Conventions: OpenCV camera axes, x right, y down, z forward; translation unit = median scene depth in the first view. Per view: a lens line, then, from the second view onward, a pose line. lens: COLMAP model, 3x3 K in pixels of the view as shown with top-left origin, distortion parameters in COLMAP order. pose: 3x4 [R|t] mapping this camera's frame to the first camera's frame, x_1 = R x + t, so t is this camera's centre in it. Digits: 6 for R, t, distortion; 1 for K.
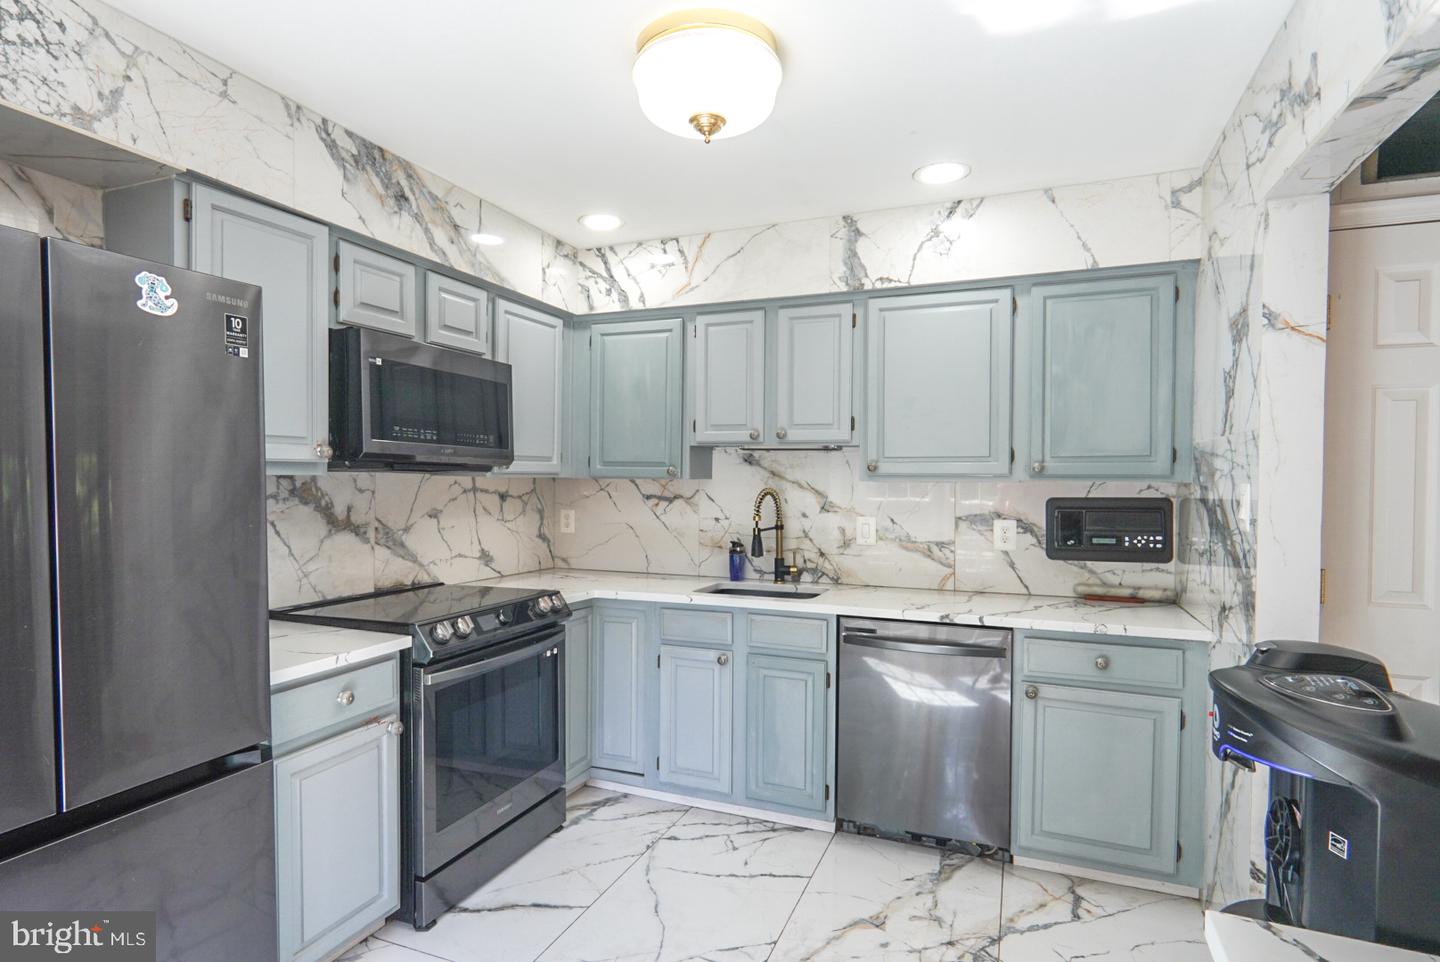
lens RADIAL K [[755.7, 0, 713.4], [0, 755.7, 487.5], [0, 0, 1]] dist [-0.004969, 0.000569]
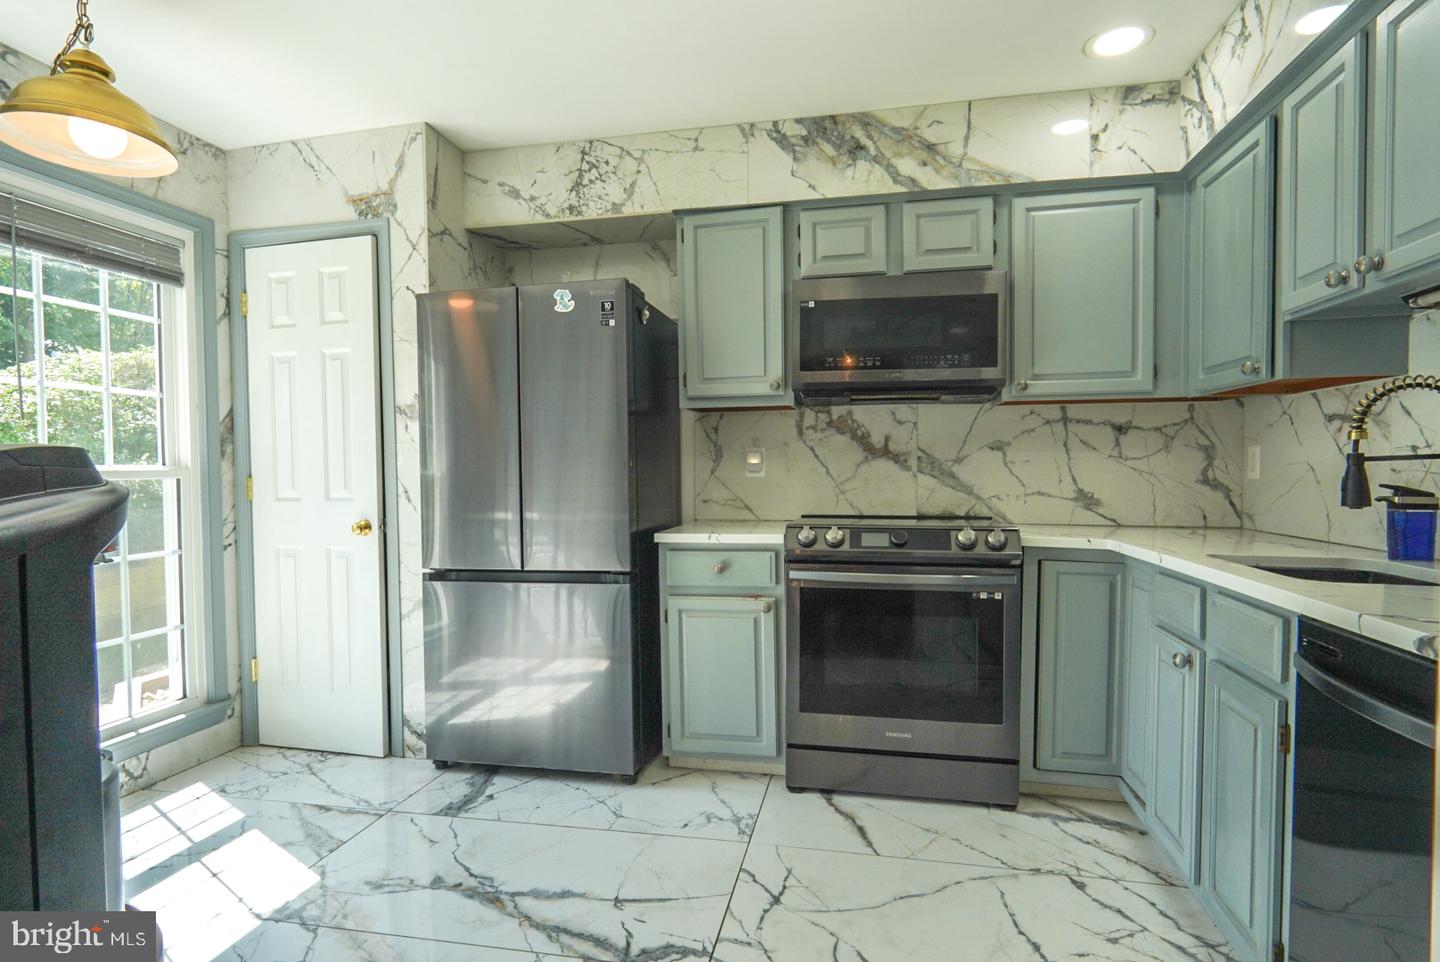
lens RADIAL K [[755.7, 0, 714.5], [0, 755.7, 487.6], [0, 0, 1]] dist [-0.004969, 0.000569]
pose [[0.178671, 0.018819, -0.983729, 0.572526], [-0.004113, 0.999823, 0.018380, 0.080329], [0.983900, 0.000762, 0.178716, 0.535605]]
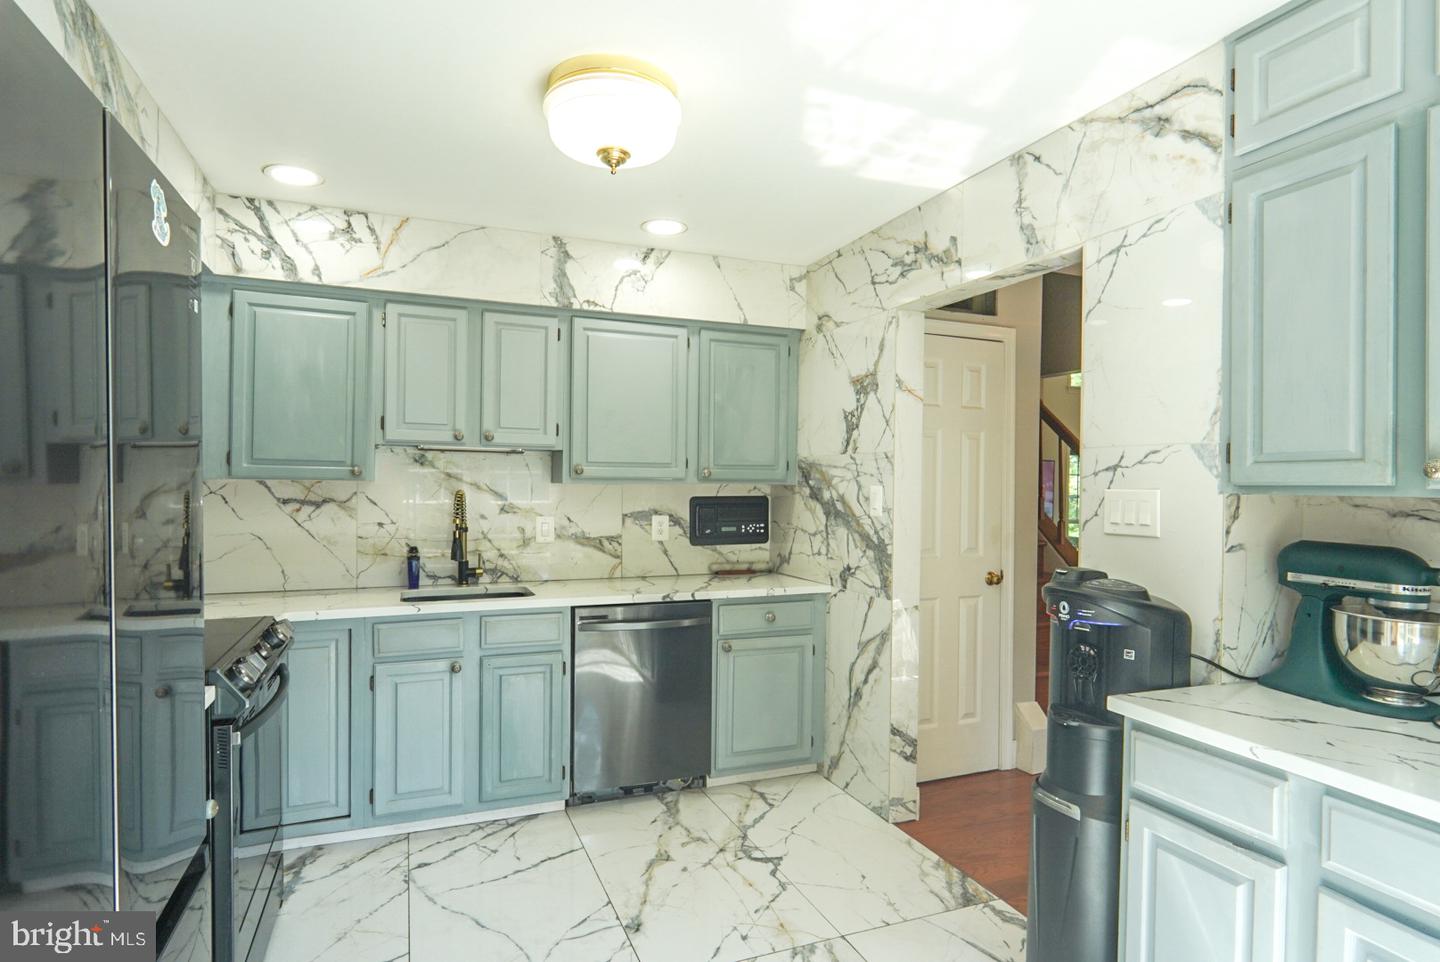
lens RADIAL K [[755.7, 0, 711.2], [0, 755.7, 487.3], [0, 0, 1]] dist [-0.004969, 0.000569]
pose [[0.718903, -0.001830, 0.695108, -0.444402], [0.002753, 0.999996, -0.000215, -0.002196], [-0.695105, 0.002068, 0.718905, 0.079233]]
